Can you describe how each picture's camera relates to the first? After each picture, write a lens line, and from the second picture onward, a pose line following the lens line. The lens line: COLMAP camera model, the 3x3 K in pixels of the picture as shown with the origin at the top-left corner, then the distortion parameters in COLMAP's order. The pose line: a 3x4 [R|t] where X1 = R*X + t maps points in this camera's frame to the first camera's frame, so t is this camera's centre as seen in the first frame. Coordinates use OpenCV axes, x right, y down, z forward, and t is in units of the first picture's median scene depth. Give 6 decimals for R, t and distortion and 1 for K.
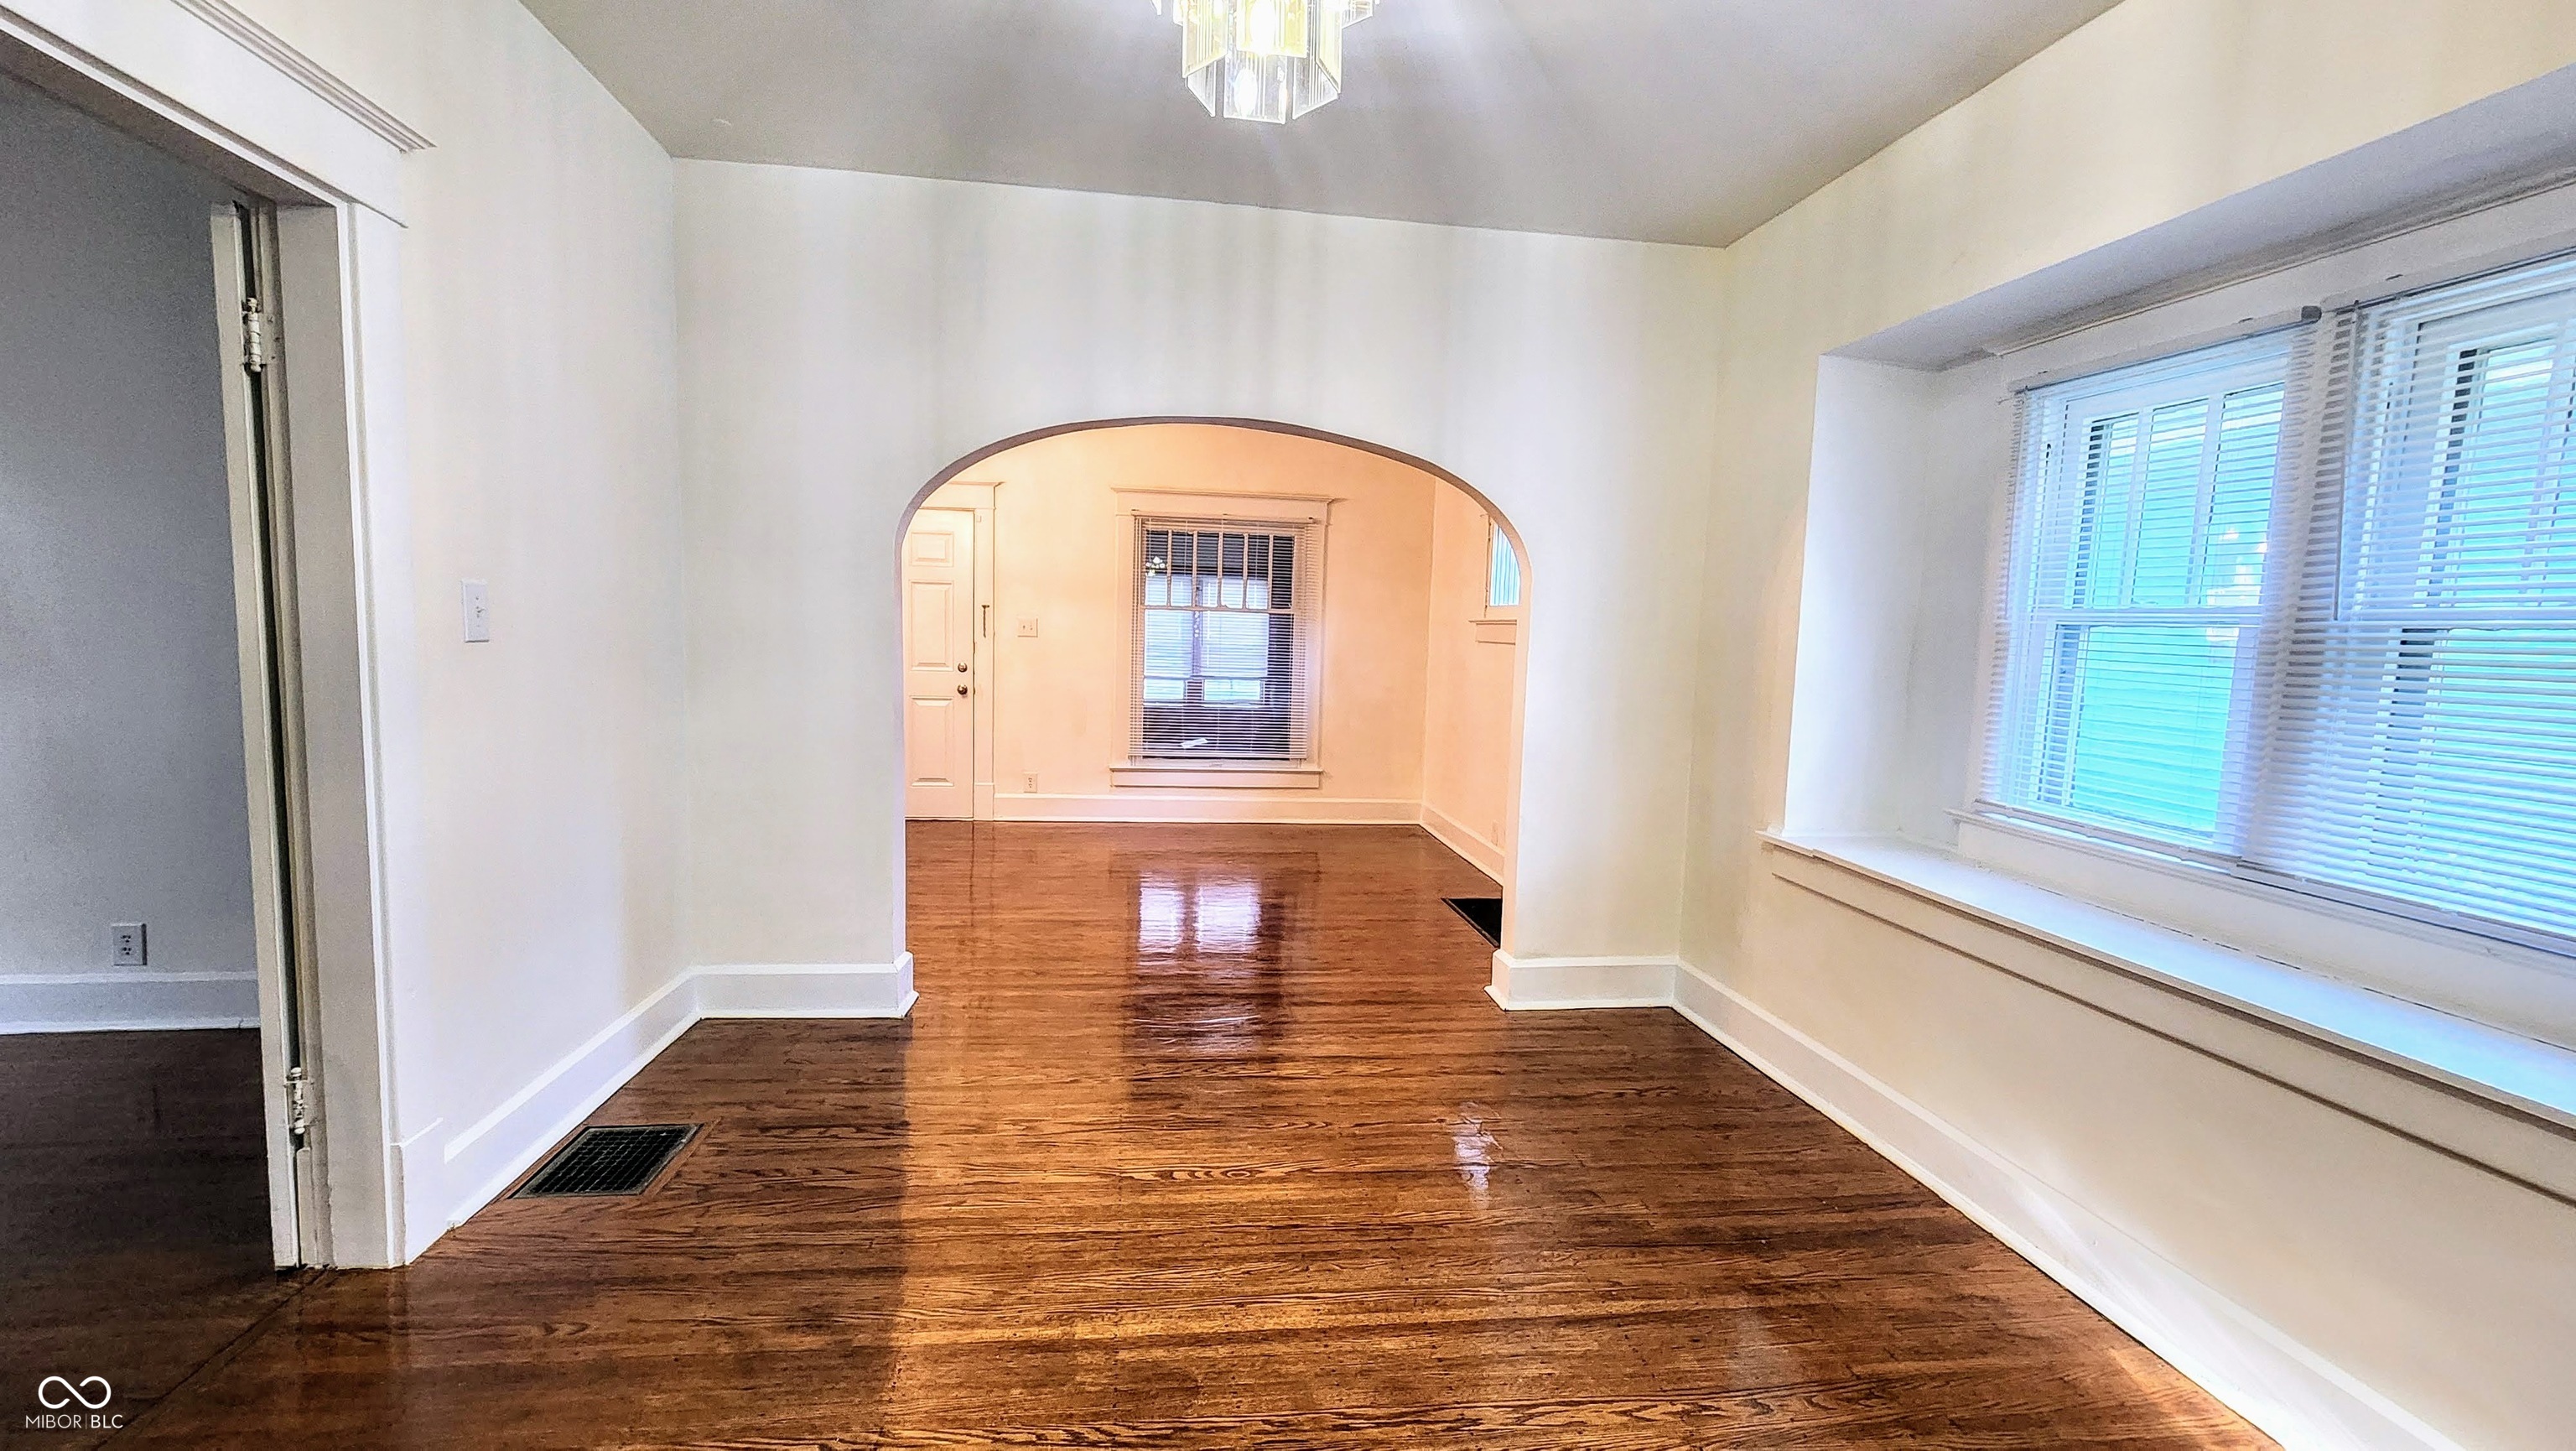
lens RADIAL K [[1057.2, 0, 1293.9], [0, 1057.2, 726.0], [0, 0, 1]] dist [-0.003922, -0.000081]
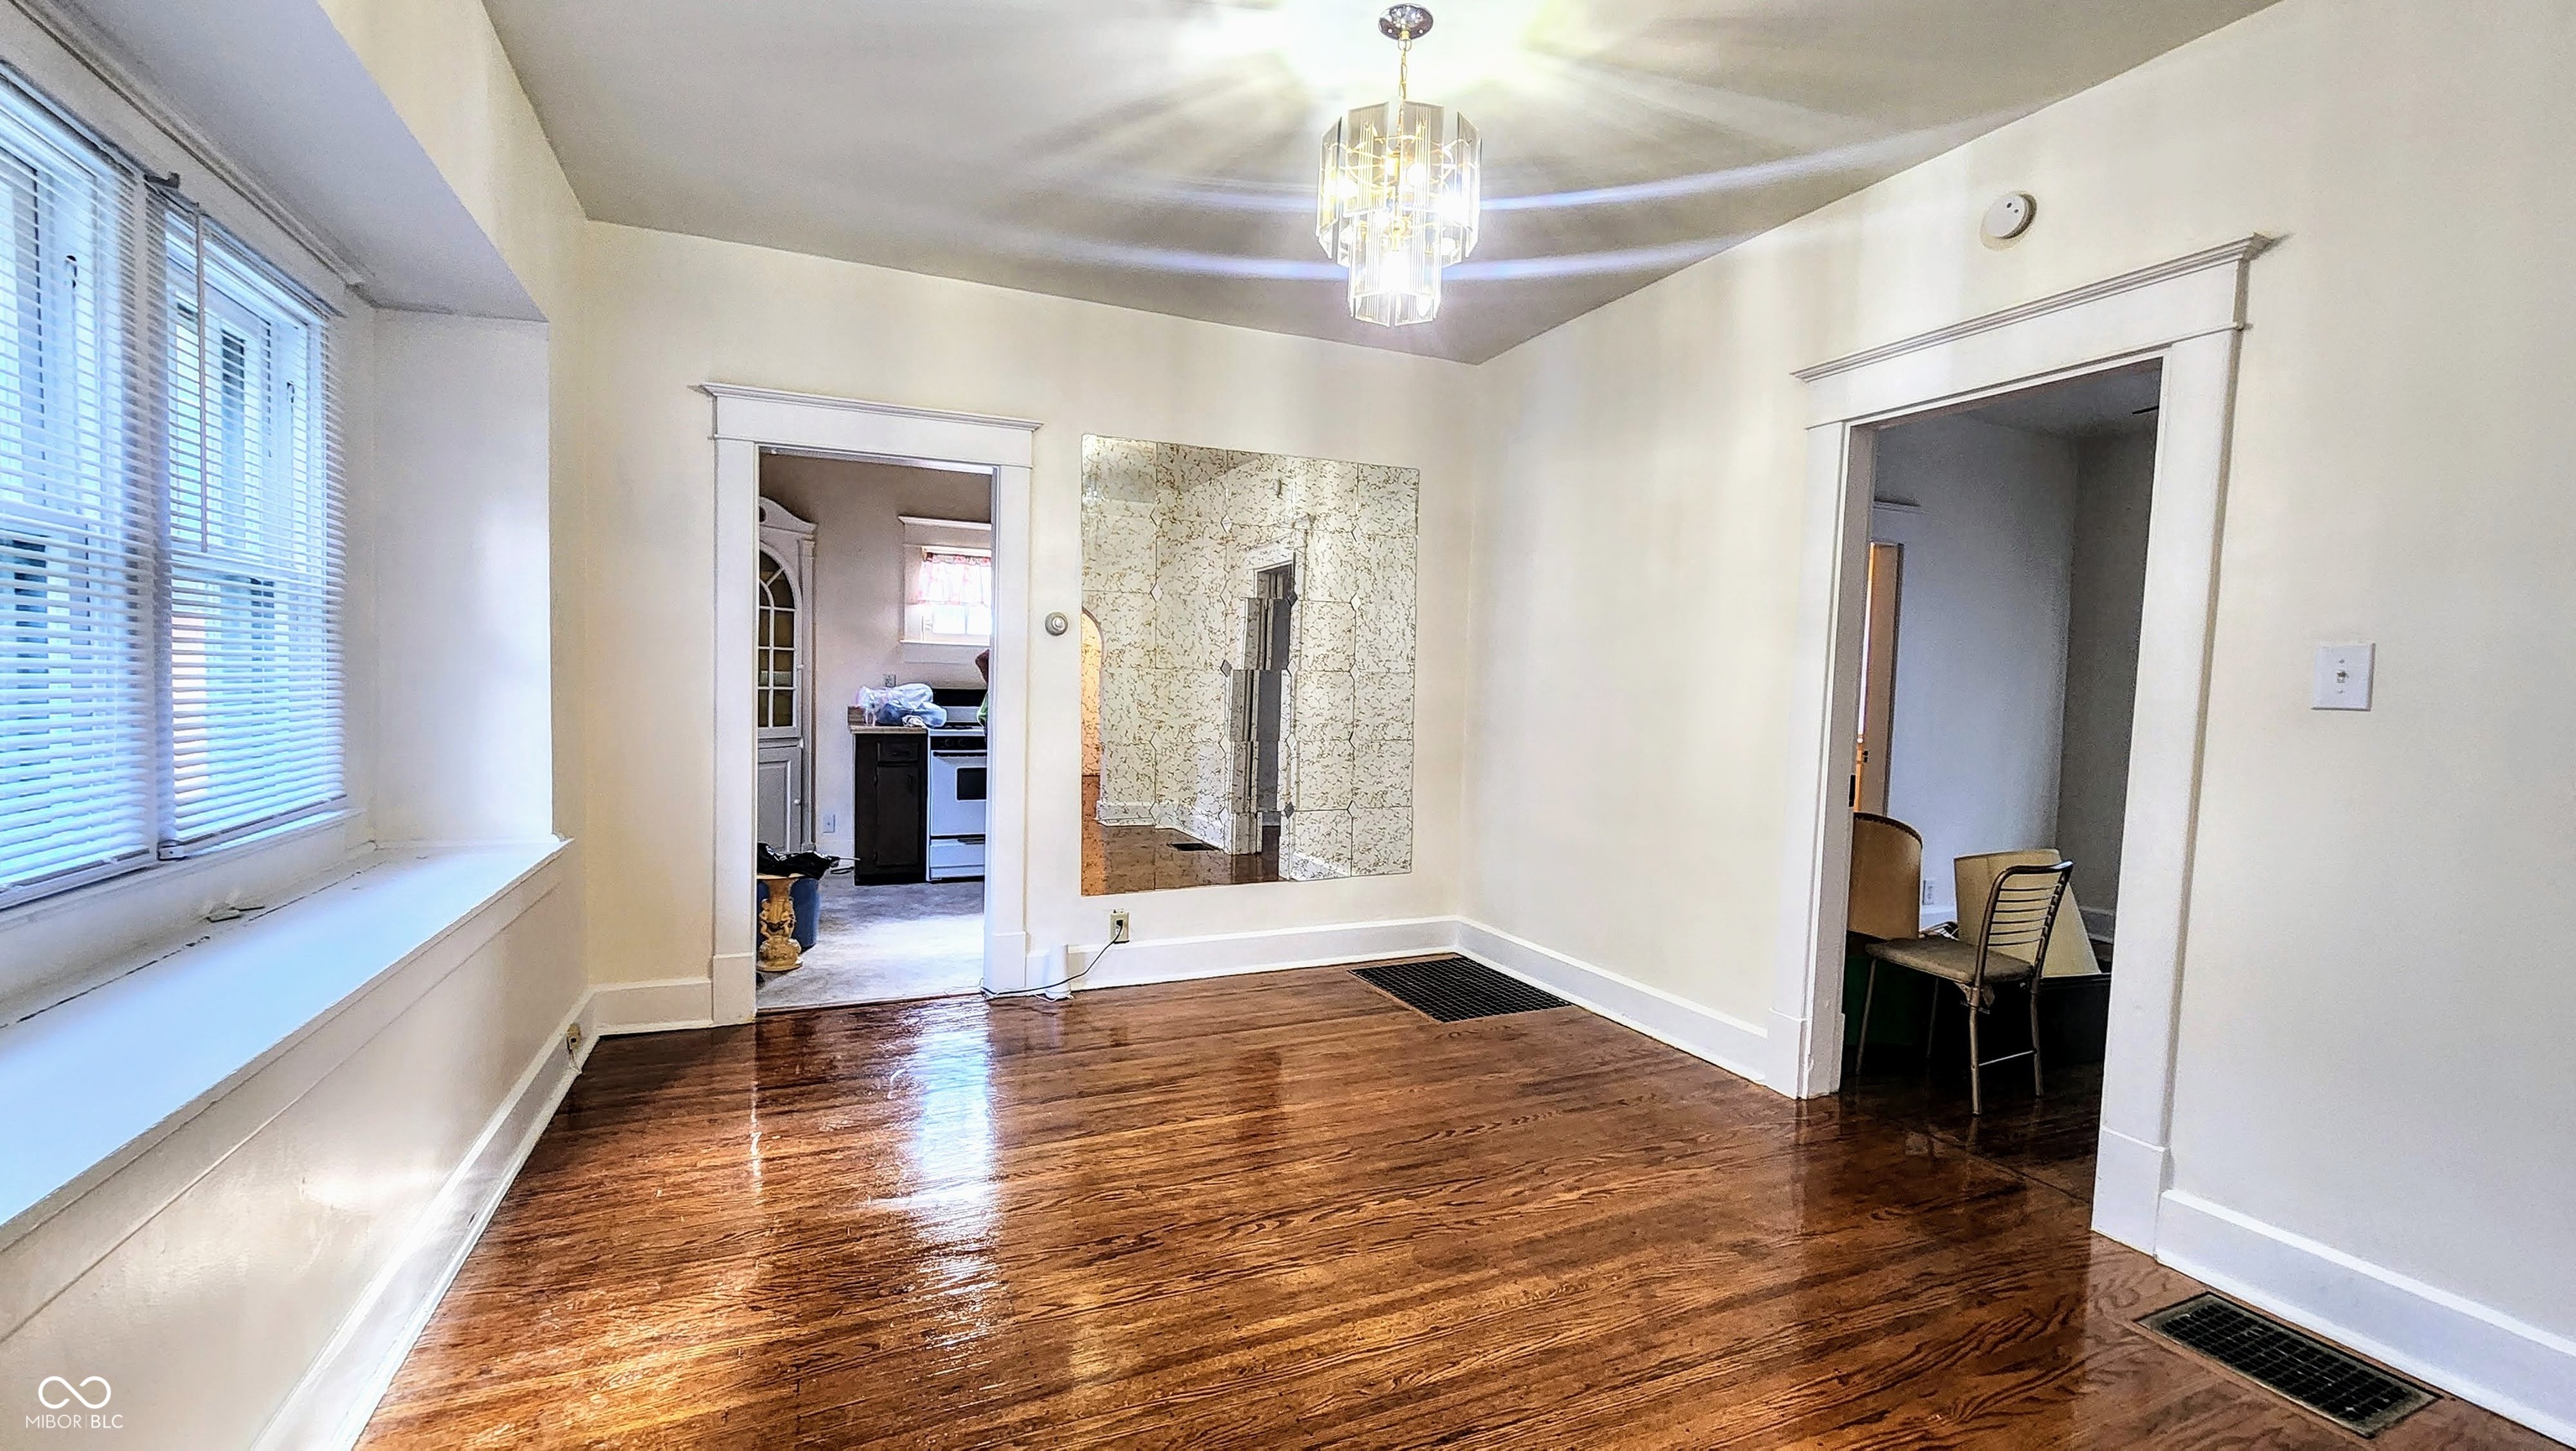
lens RADIAL K [[1057.2, 0, 1290.5], [0, 1057.2, 725.2], [0, 0, 1]] dist [-0.003922, -0.000081]
pose [[-0.959342, -0.043083, -0.278940, 0.366602], [-0.080464, 0.989017, 0.123982, -0.115277], [0.270534, 0.141385, -0.952272, 1.771450]]
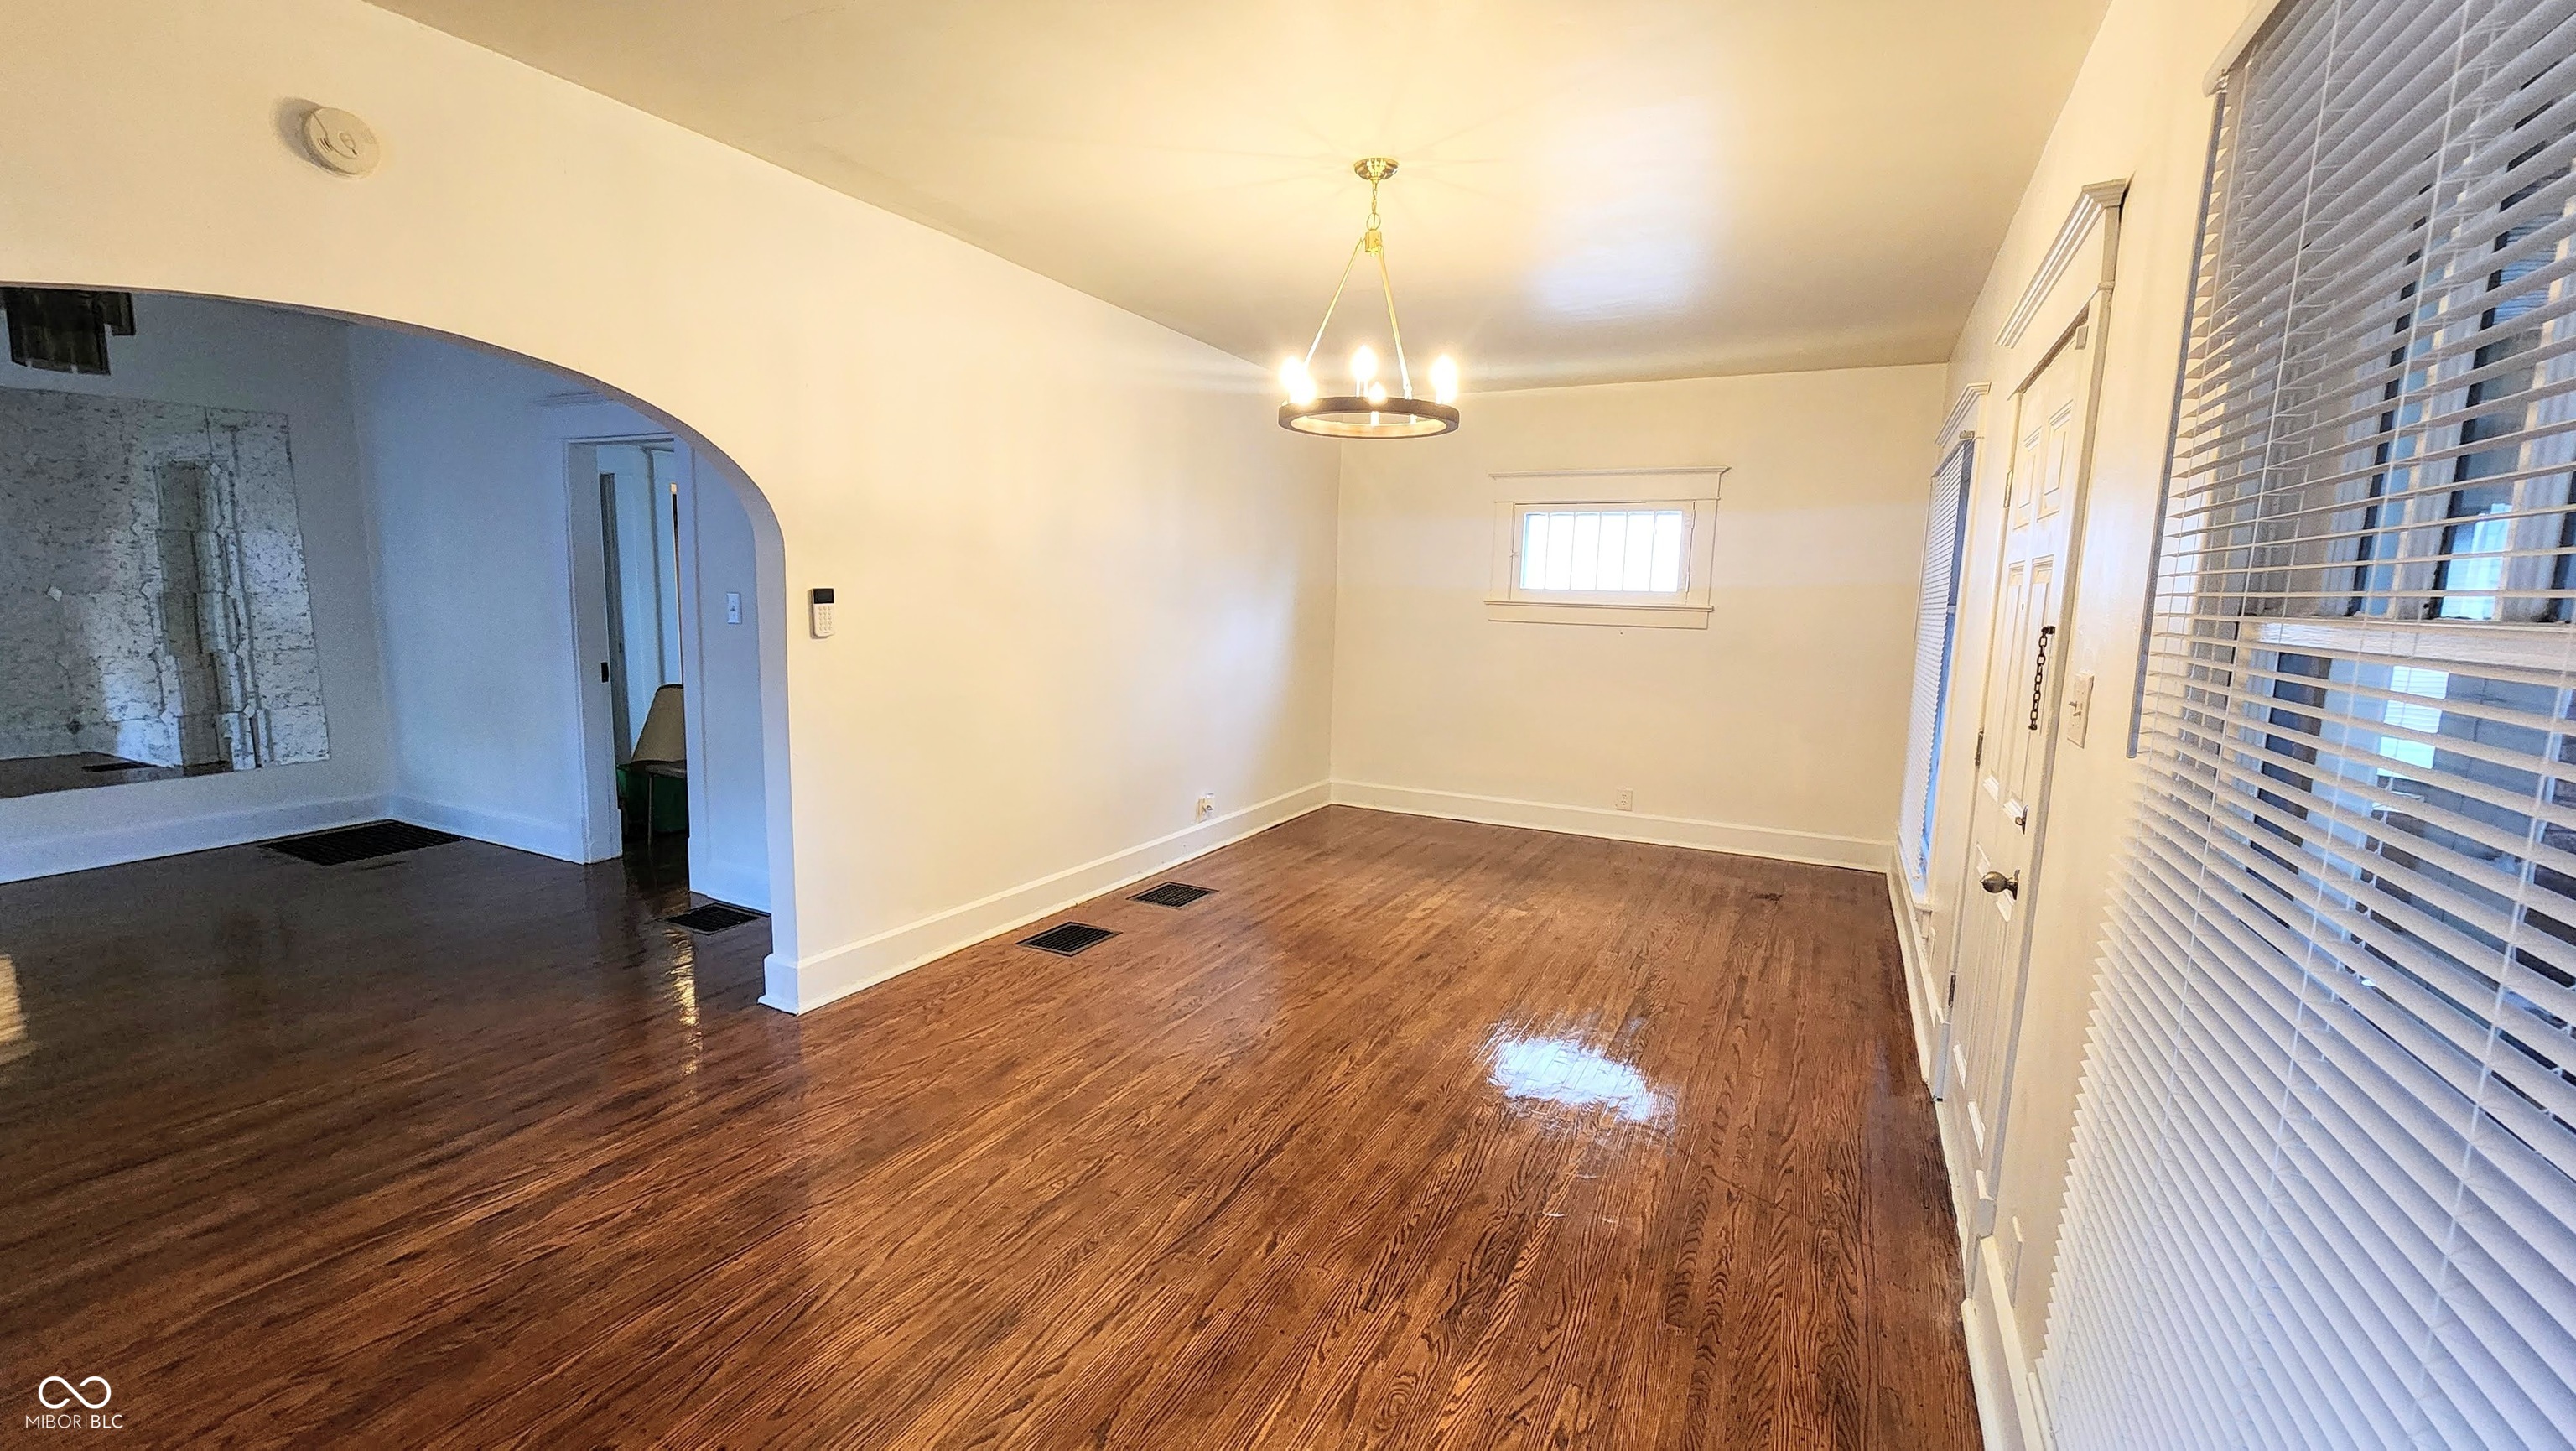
lens RADIAL K [[1057.2, 0, 1295.3], [0, 1057.2, 725.5], [0, 0, 1]] dist [-0.003922, -0.000081]
pose [[-0.573084, 0.076858, -0.815884, 0.252027], [-0.115314, 0.978123, 0.173139, -0.377860], [0.811343, 0.193306, -0.551684, 3.192981]]
